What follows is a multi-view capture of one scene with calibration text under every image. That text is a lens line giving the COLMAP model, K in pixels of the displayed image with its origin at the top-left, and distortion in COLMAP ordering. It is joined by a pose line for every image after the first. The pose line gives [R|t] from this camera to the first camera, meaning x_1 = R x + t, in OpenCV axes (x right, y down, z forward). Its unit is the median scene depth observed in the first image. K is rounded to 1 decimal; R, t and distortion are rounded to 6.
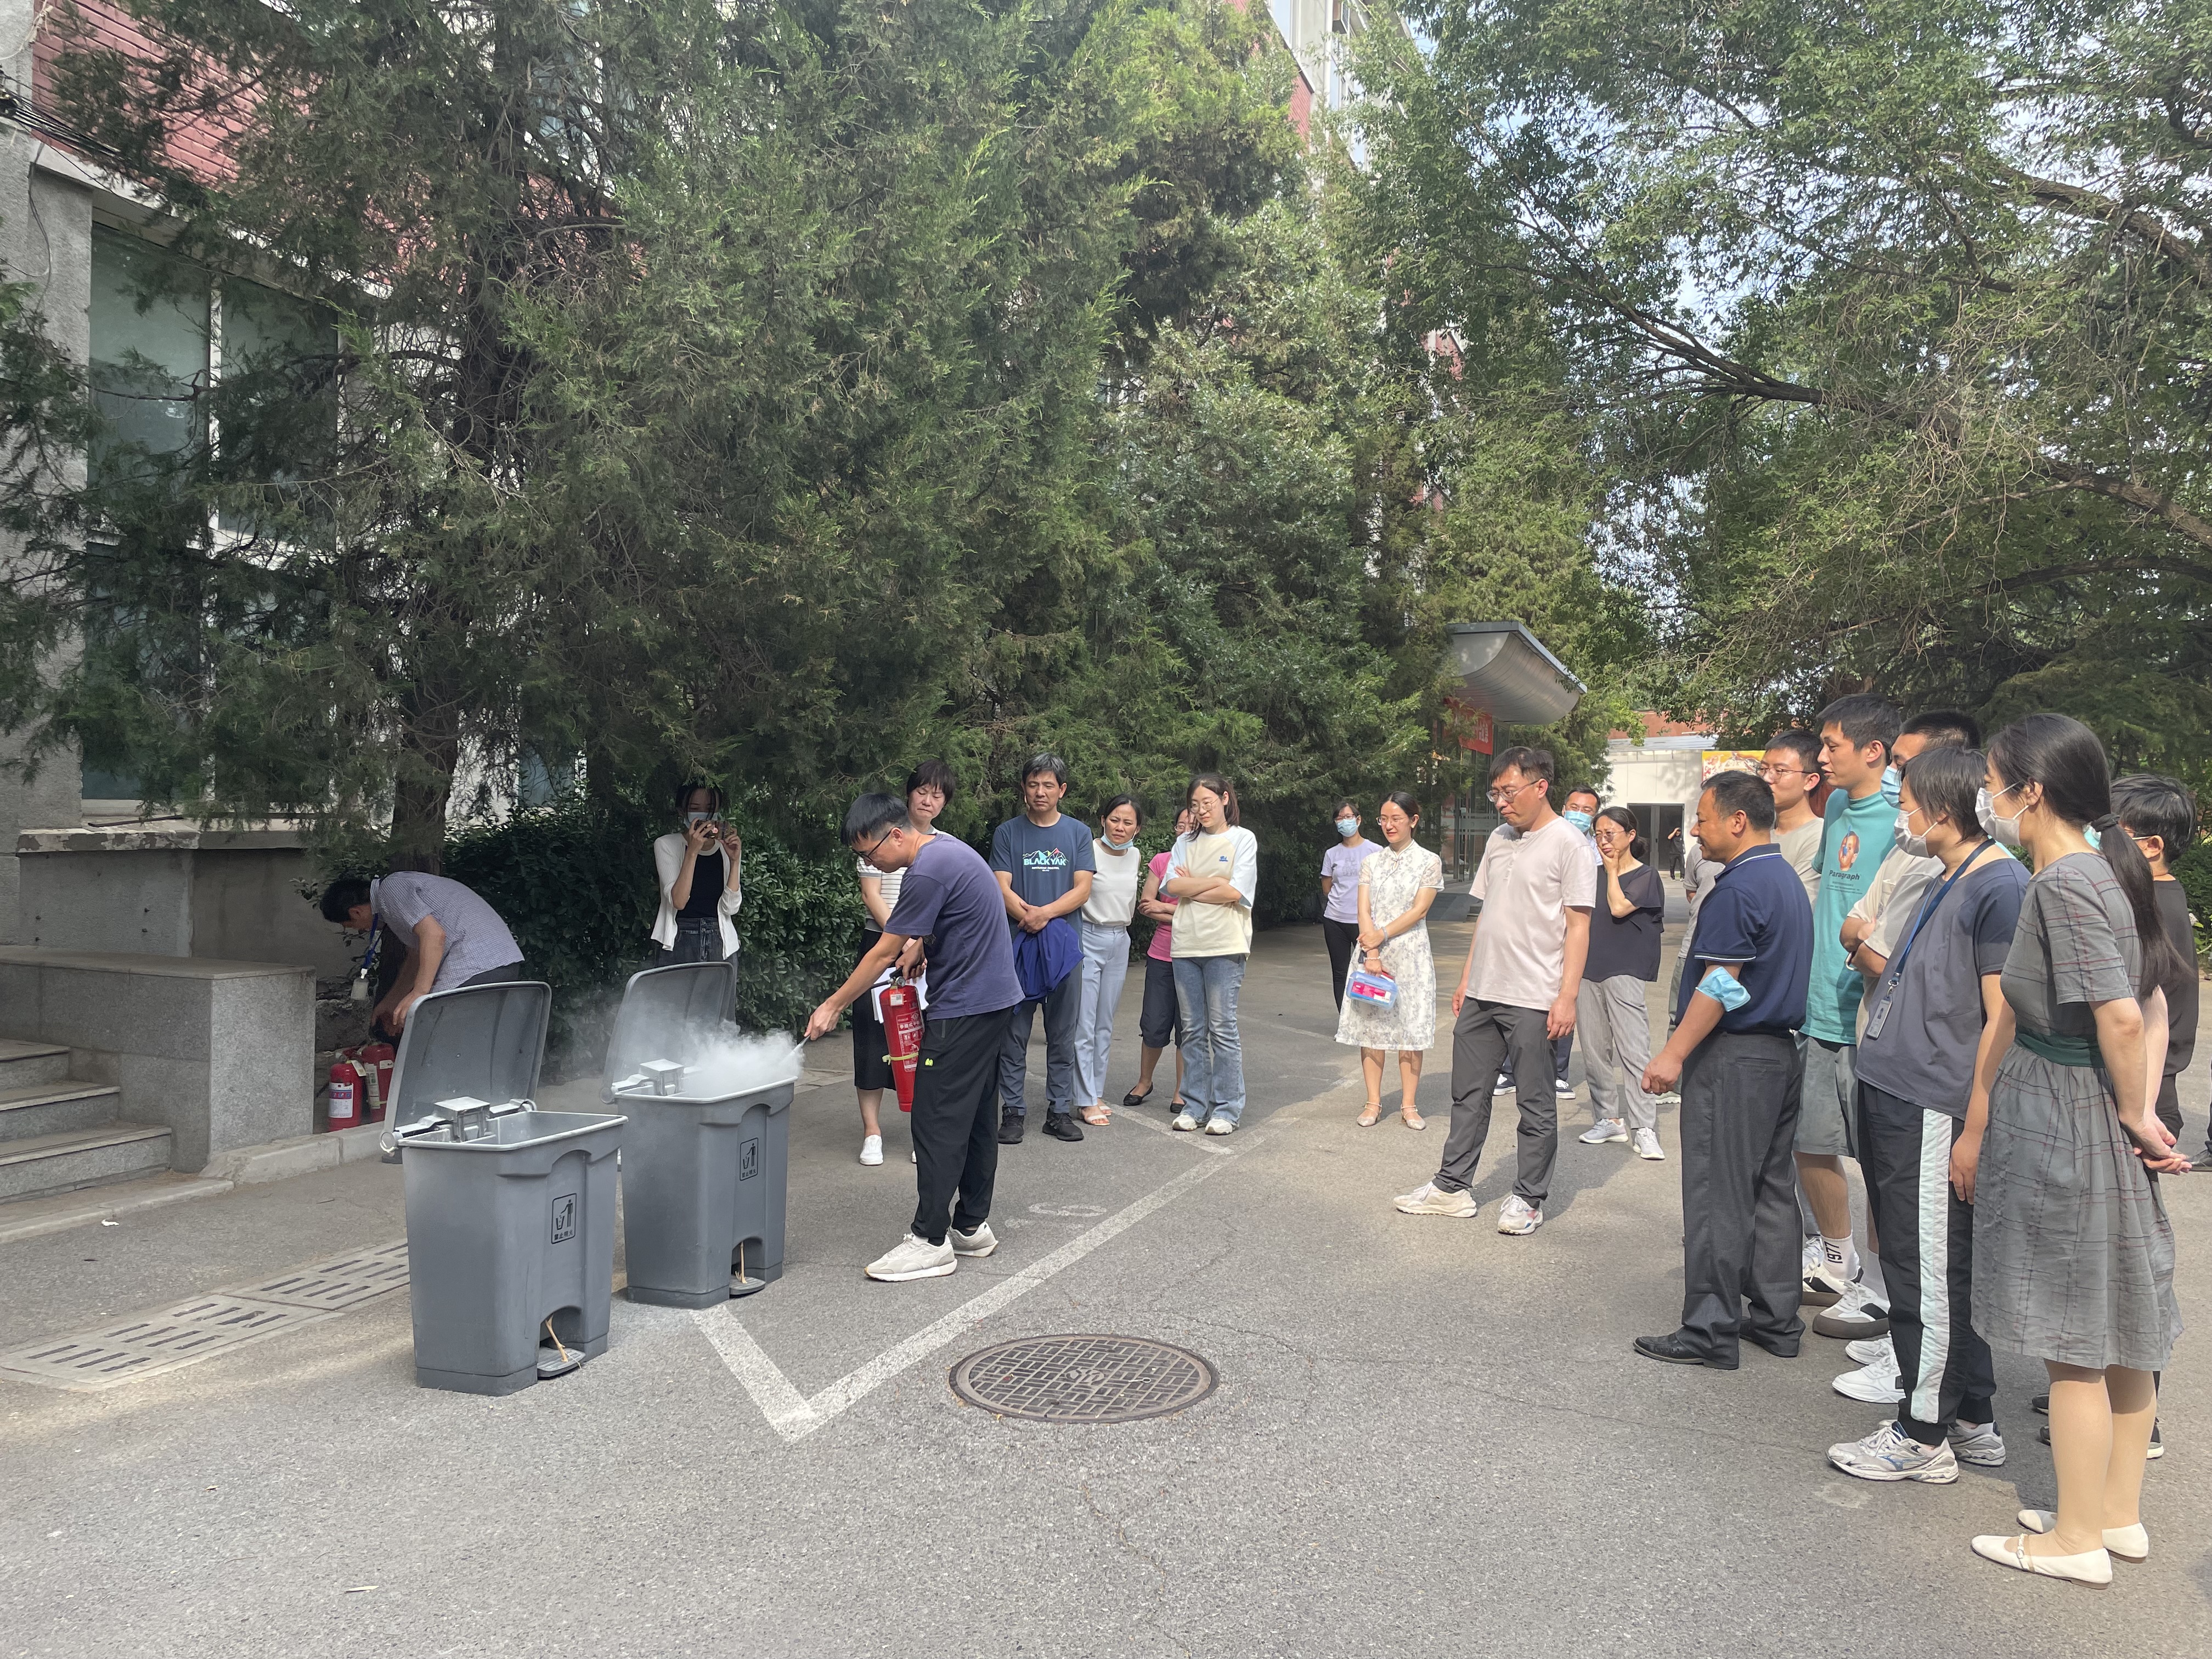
lens RADIAL K [[1672.7, 0, 1107.3], [0, 1672.7, 823.9], [0, 0, 1]] dist [0.056088, -0.076942]
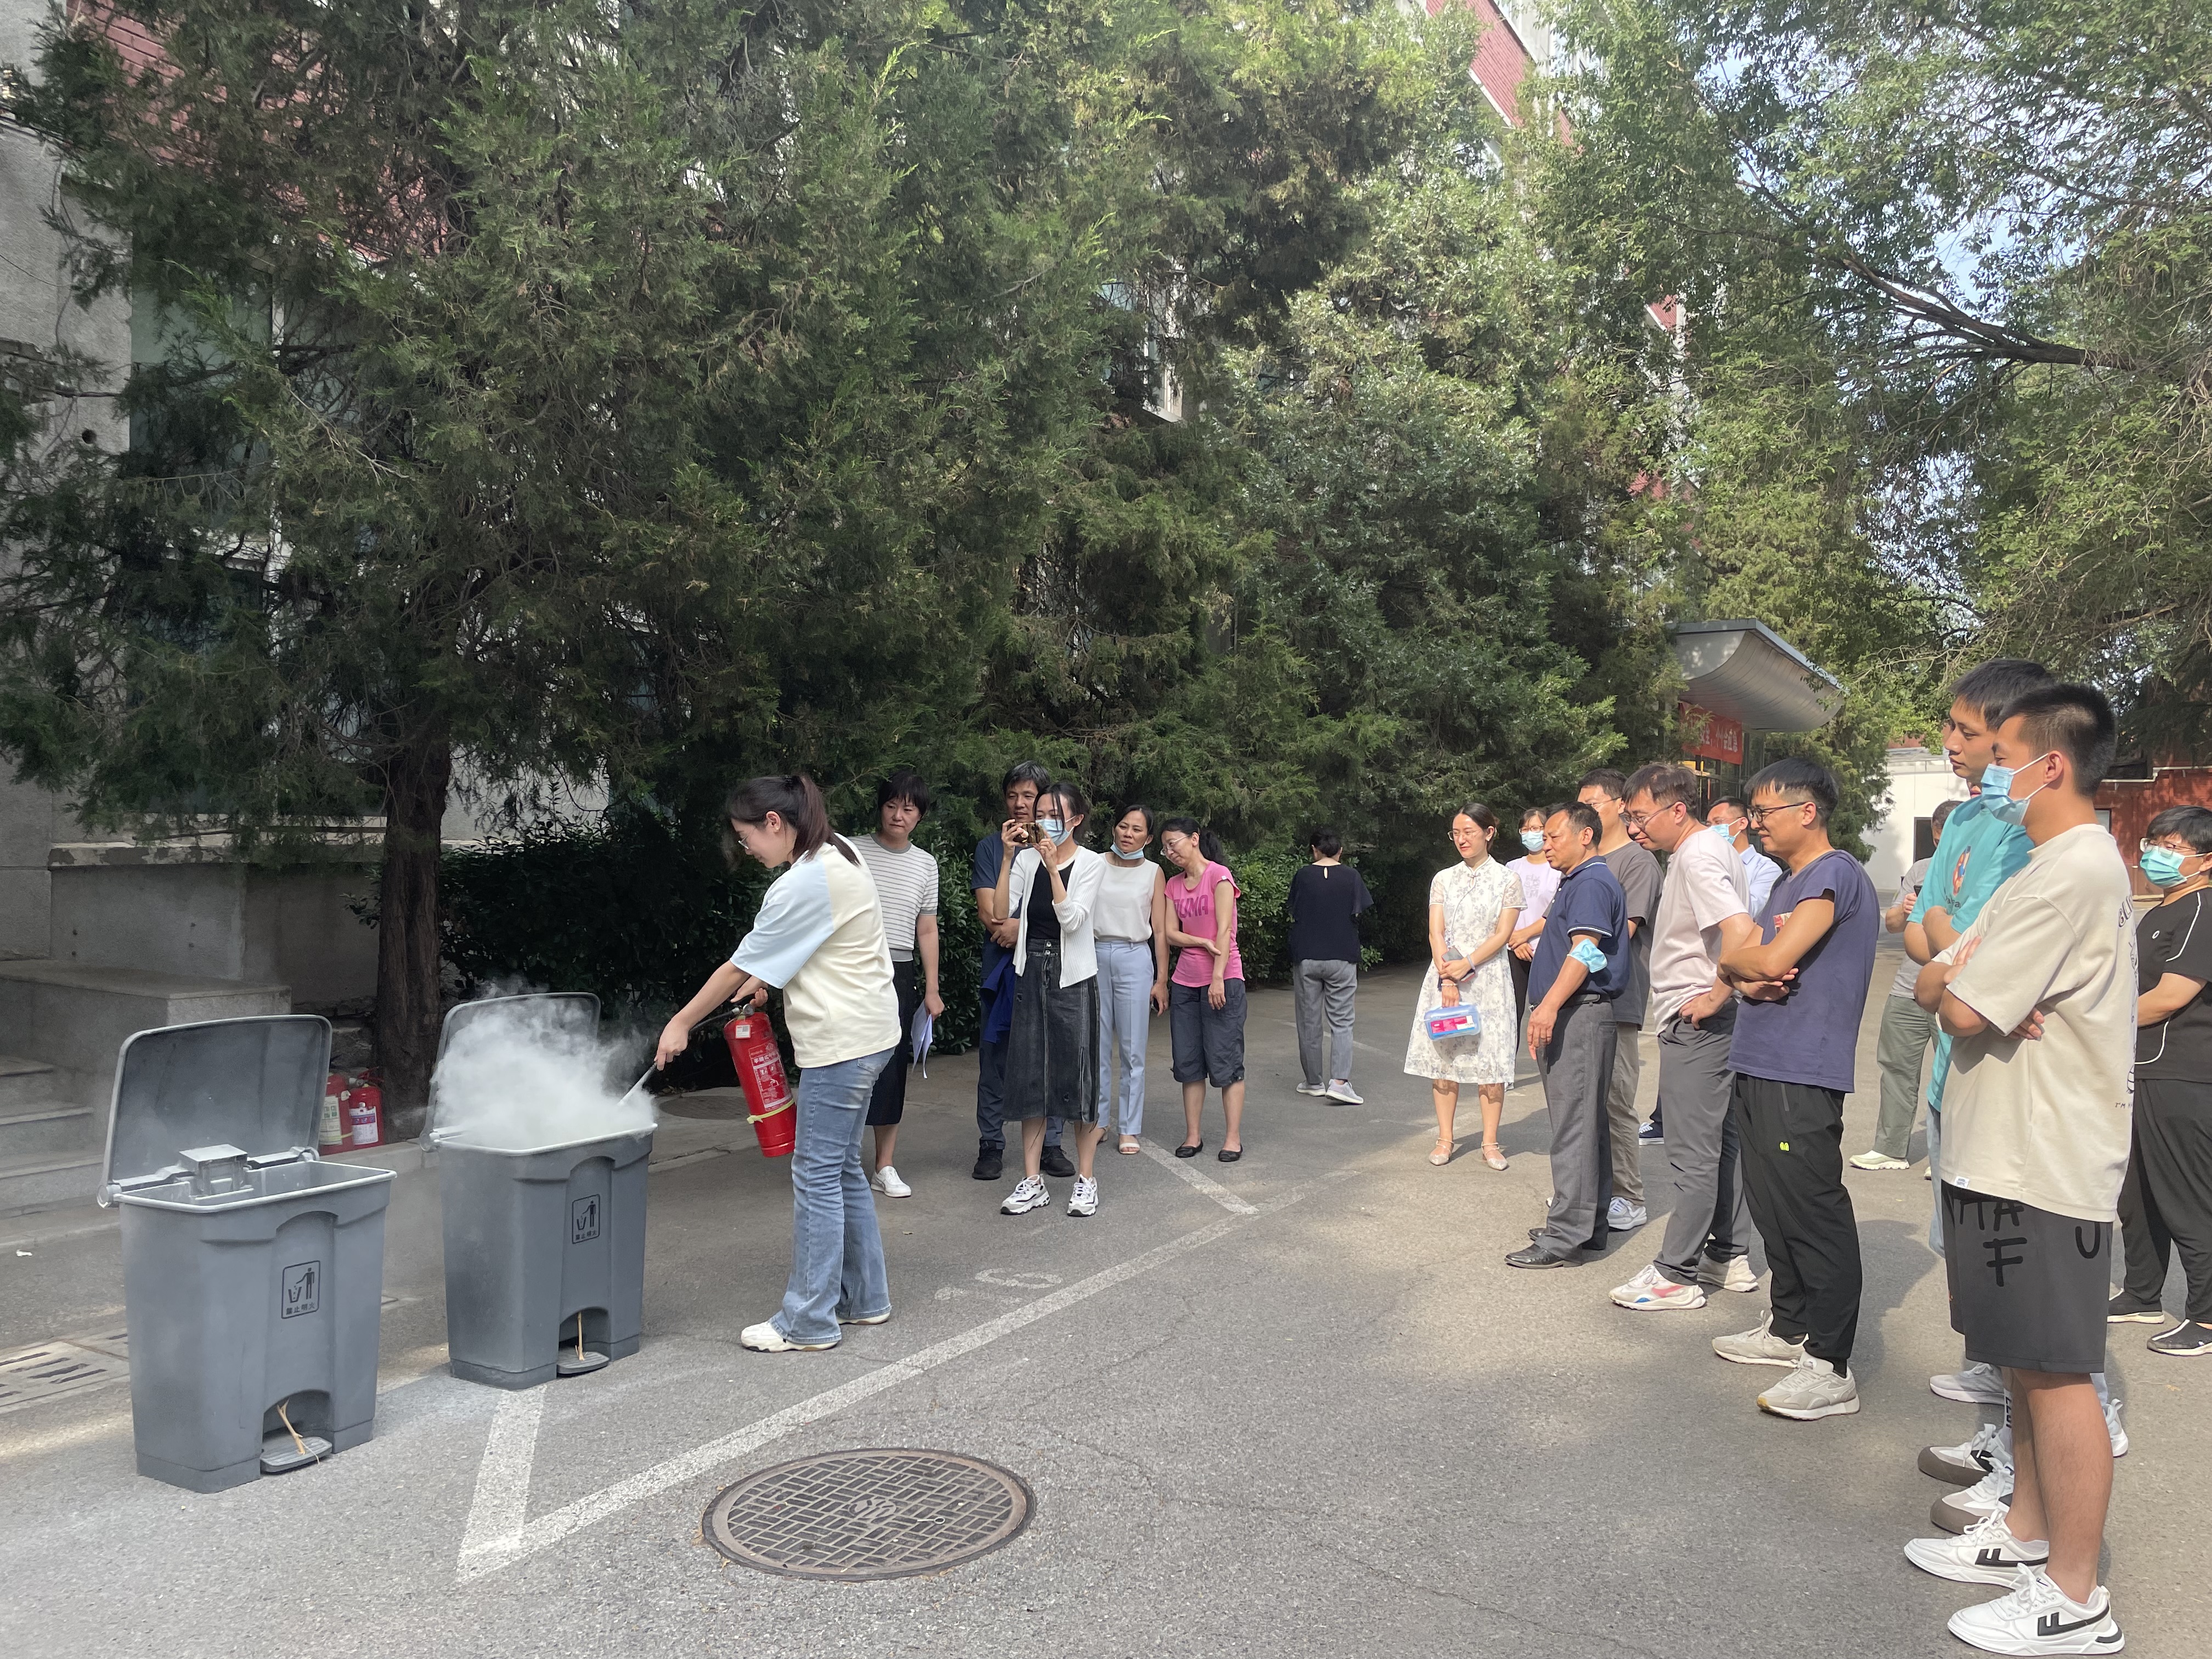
lens RADIAL K [[1672.7, 0, 1108.1], [0, 1672.7, 835.2], [0, 0, 1]] dist [0.056088, -0.076942]
pose [[0.987985, 0.000296, -0.154546, 0.107957], [-0.000602, 0.999998, -0.001934, 0.000194], [0.154546, 0.002004, 0.987984, 0.096107]]
